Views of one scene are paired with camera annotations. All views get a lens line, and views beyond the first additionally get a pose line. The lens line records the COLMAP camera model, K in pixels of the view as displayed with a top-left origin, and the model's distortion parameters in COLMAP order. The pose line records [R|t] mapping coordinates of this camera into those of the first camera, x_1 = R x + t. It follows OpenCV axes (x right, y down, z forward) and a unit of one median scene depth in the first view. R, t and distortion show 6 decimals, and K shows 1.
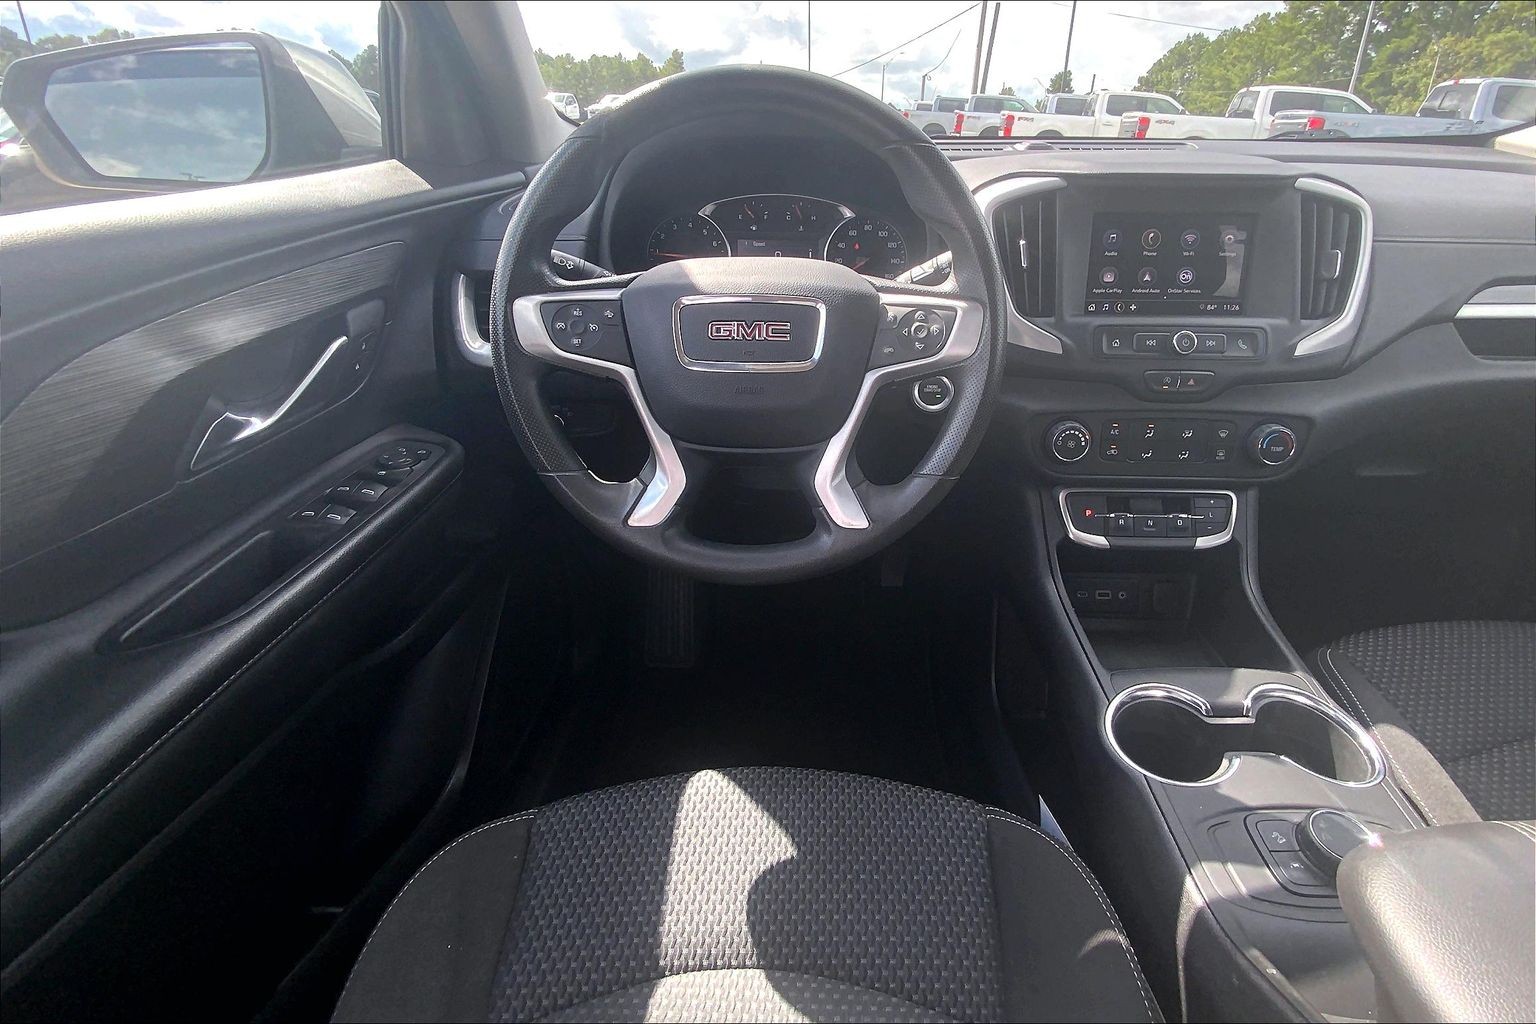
lens RADIAL K [[683.5, 0, 819.7], [0, 683.5, 456.5], [0, 0, 1]] dist [0.000622, -0.000675]
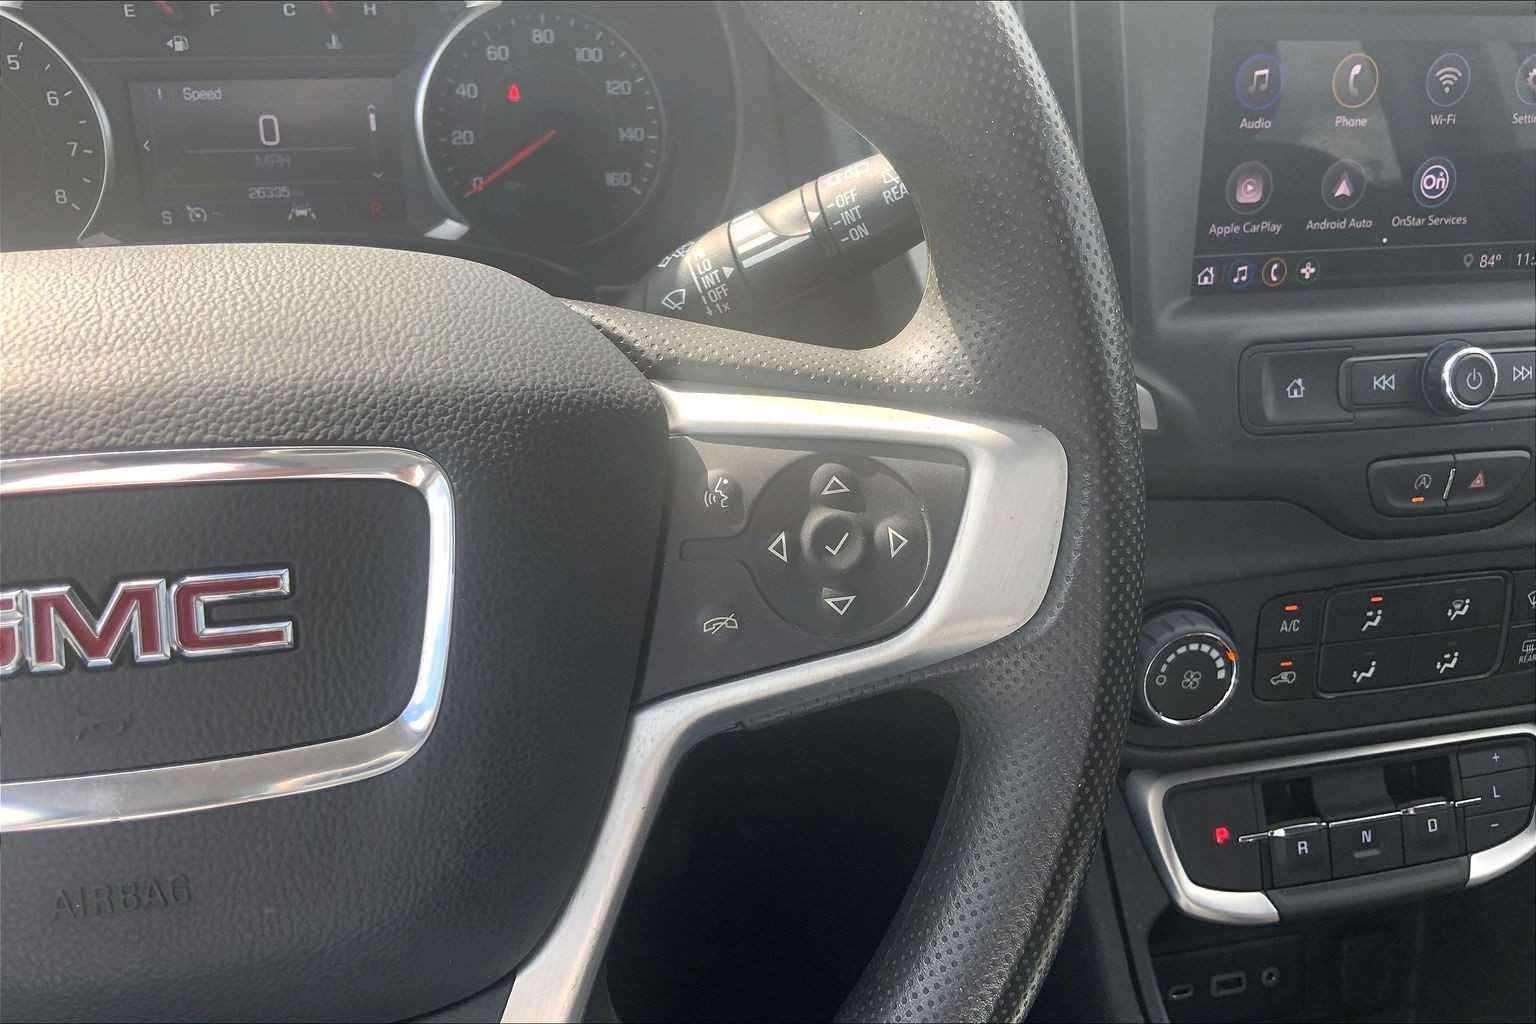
lens RADIAL K [[1274.3, 0, 762.9], [0, 1274.3, 510.2], [0, 0, 1]] dist [0.126586, -0.287974]
pose [[0.968293, -0.096229, 0.230539, 0.008483], [0.077245, 0.992939, 0.090025, -0.184667], [-0.237574, -0.069362, 0.968890, 0.415581]]
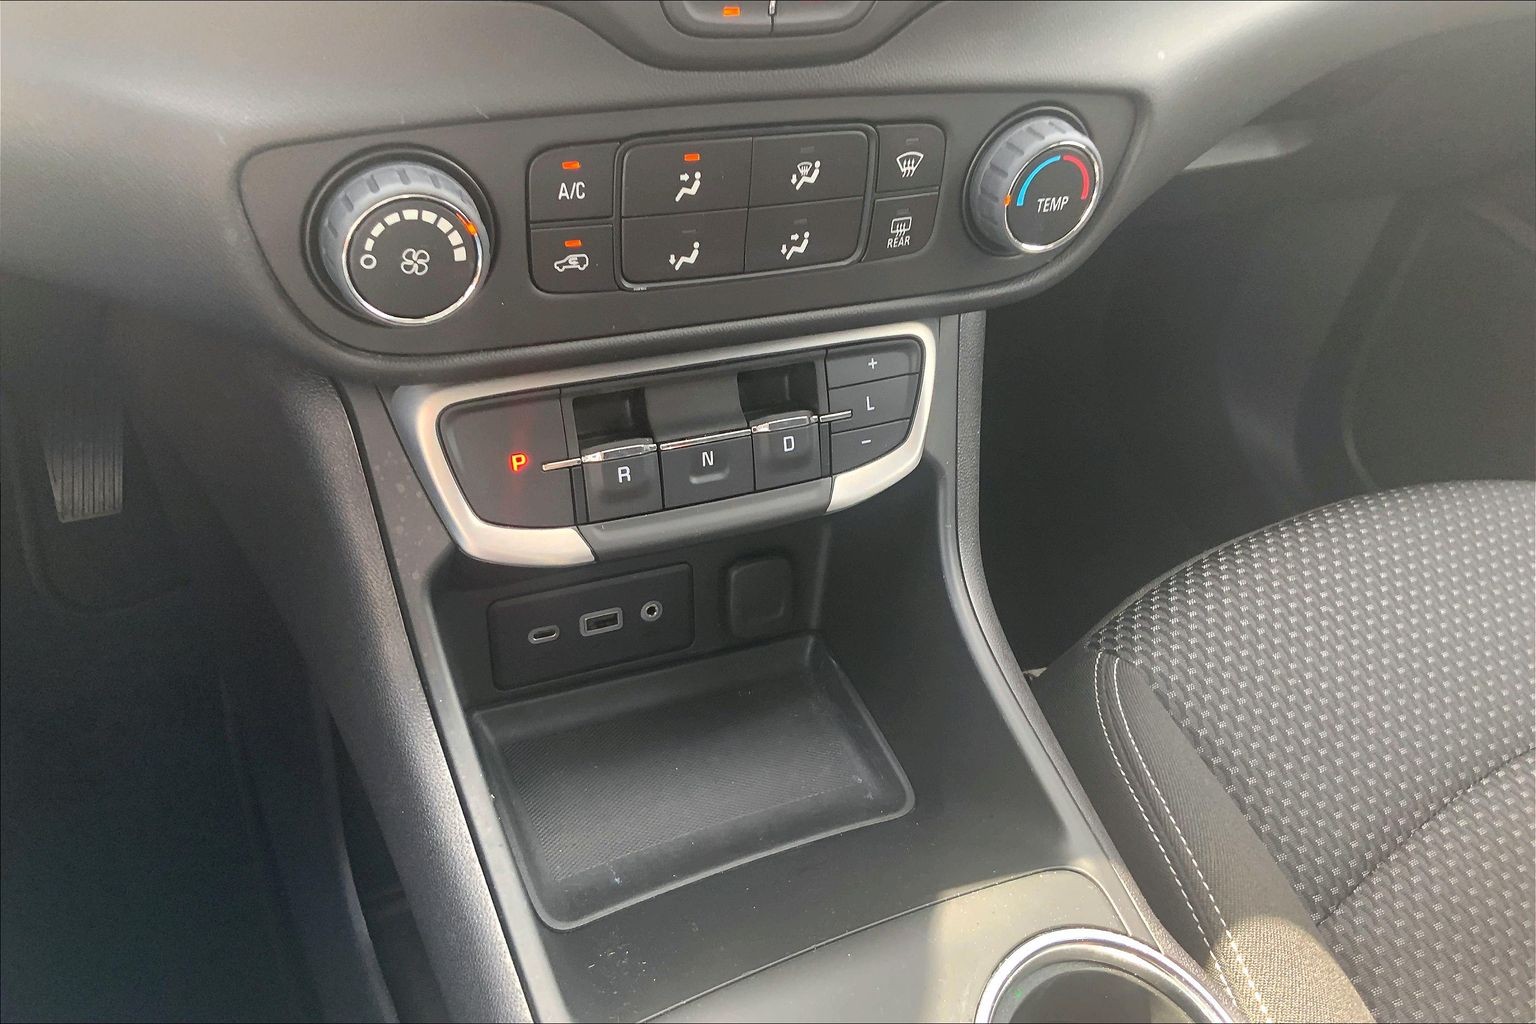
lens RADIAL K [[1274.3, 0, 762.9], [0, 1274.3, 510.2], [0, 0, 1]] dist [0.126586, -0.287974]
pose [[0.892685, -0.197322, 0.405189, 0.274054], [0.028640, 0.922078, 0.385942, -0.116584], [-0.449771, -0.332920, 0.828777, 0.511799]]
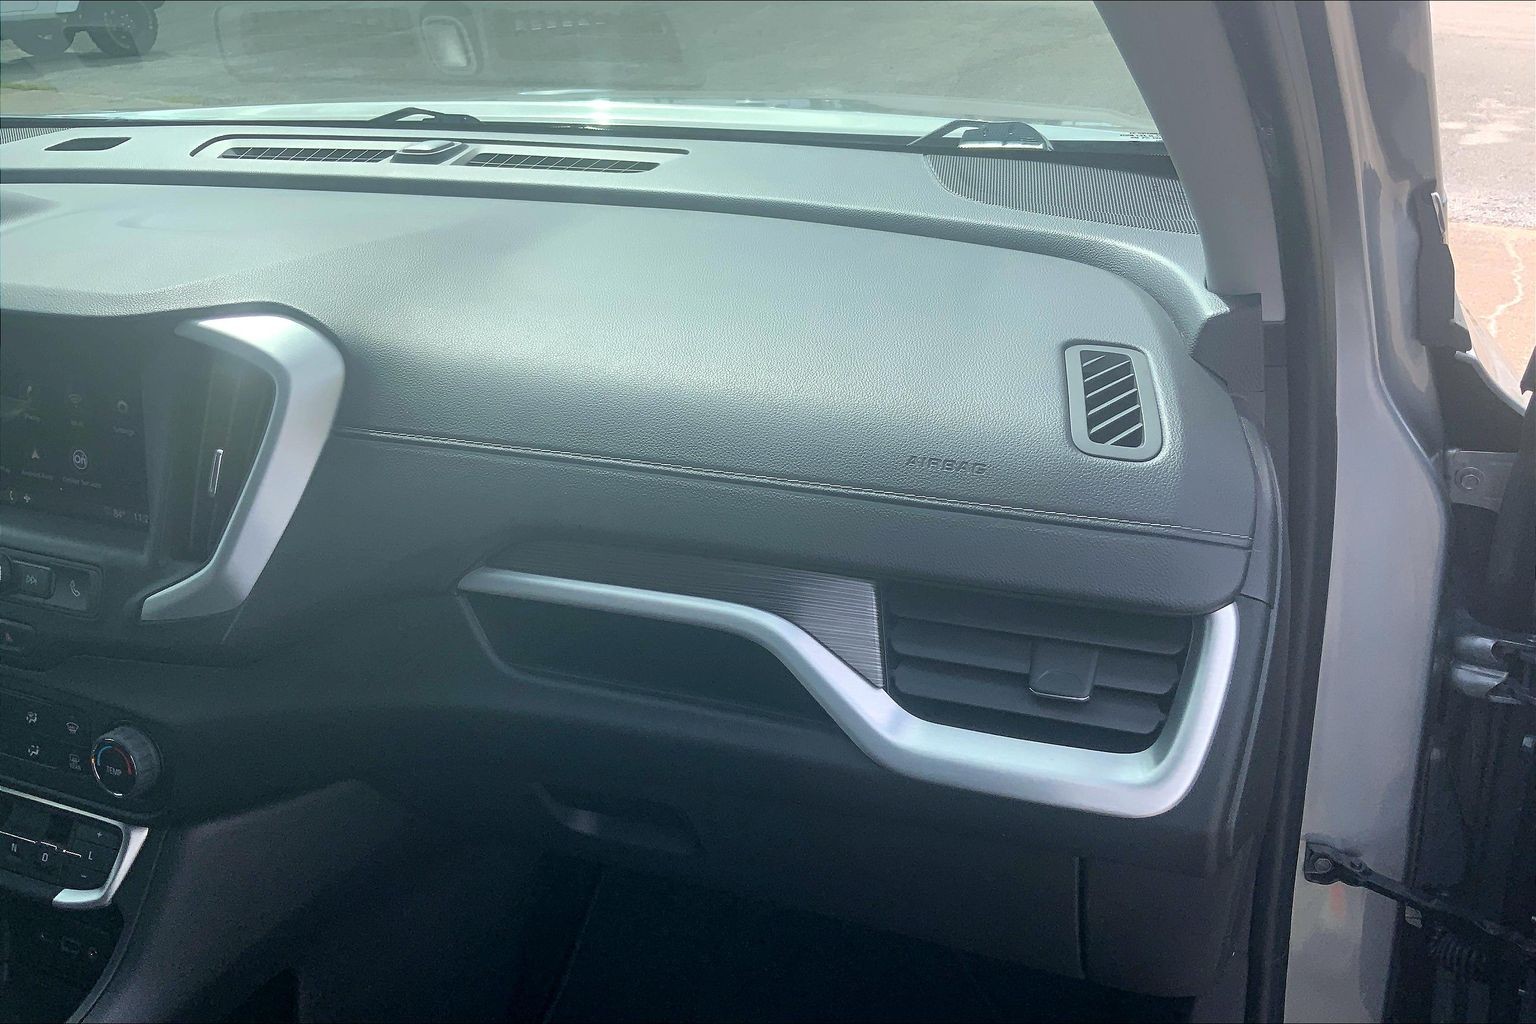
lens RADIAL K [[1266.9, 0, 736.4], [0, 1266.9, 512.0], [0, 0, 1]] dist [0.060486, -0.130681]
pose [[0.934345, 0.121260, -0.335106, 1.519494], [-0.123690, 0.992220, 0.014167, -0.316742], [0.334217, 0.028213, 0.942074, 0.134445]]
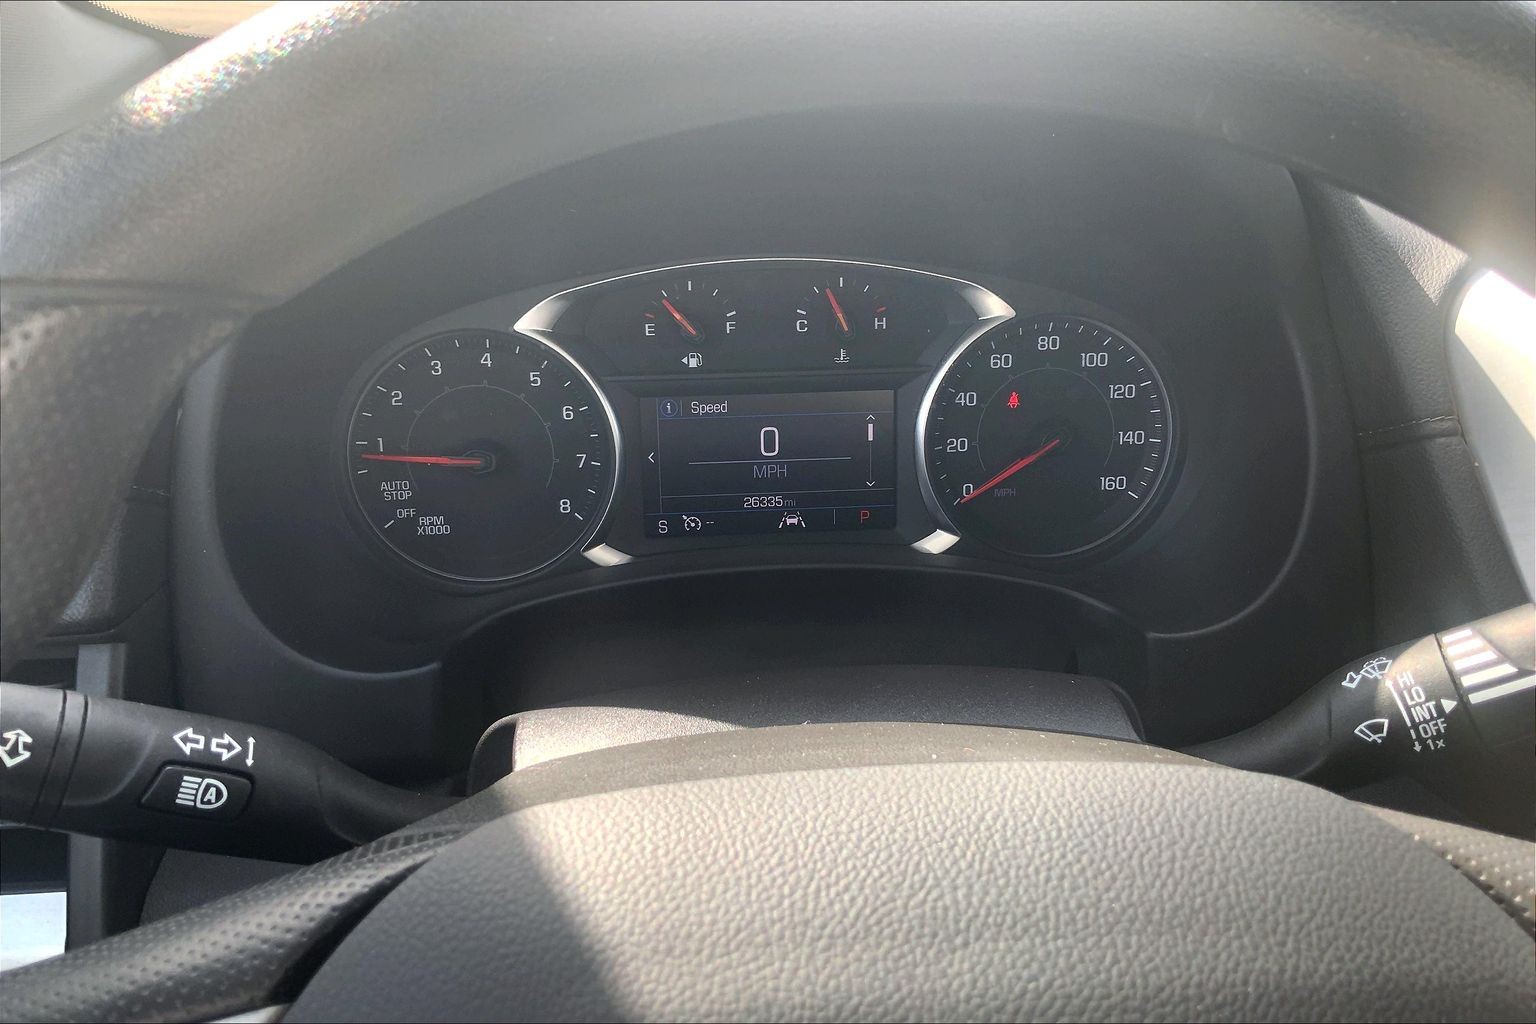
lens RADIAL K [[1274.3, 0, 762.9], [0, 1274.3, 510.2], [0, 0, 1]] dist [0.126586, -0.287974]
pose [[0.996493, -0.046228, 0.069752, -0.131049], [0.048888, 0.998122, -0.036910, -0.292138], [-0.067915, 0.040190, 0.996881, 0.499270]]
